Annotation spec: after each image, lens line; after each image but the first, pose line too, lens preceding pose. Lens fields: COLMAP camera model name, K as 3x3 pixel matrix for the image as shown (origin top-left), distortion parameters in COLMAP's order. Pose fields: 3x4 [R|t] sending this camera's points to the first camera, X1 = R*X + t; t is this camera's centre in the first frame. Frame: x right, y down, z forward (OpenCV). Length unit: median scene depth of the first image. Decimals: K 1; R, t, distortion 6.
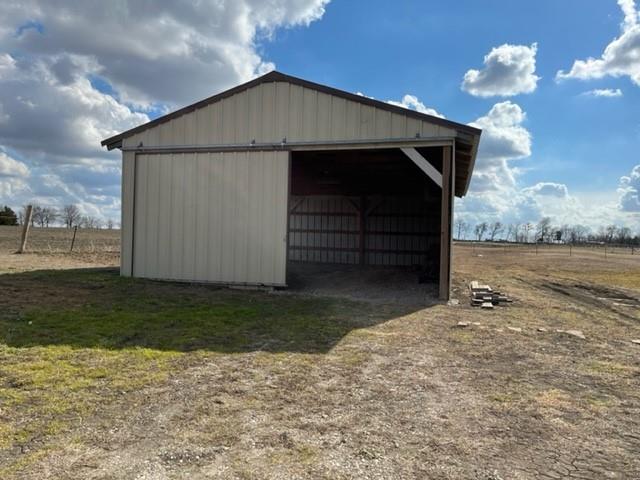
lens RADIAL K [[485.4, 0, 318.2], [0, 485.4, 238.7], [0, 0, 1]] dist [0.053440, 0.004975]
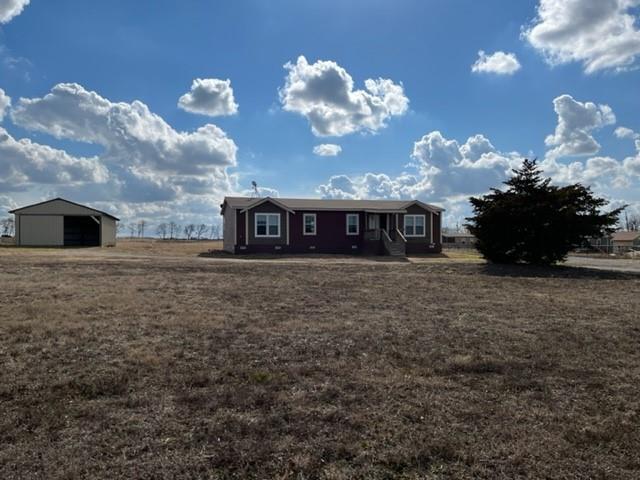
lens RADIAL K [[485.4, 0, 319.4], [0, 485.4, 239.7], [0, 0, 1]] dist [0.053440, 0.004975]
pose [[0.856525, -0.025546, 0.515473, -0.362166], [0.024767, 0.999658, 0.008387, 0.065667], [-0.515511, 0.005583, 0.856865, -3.903877]]
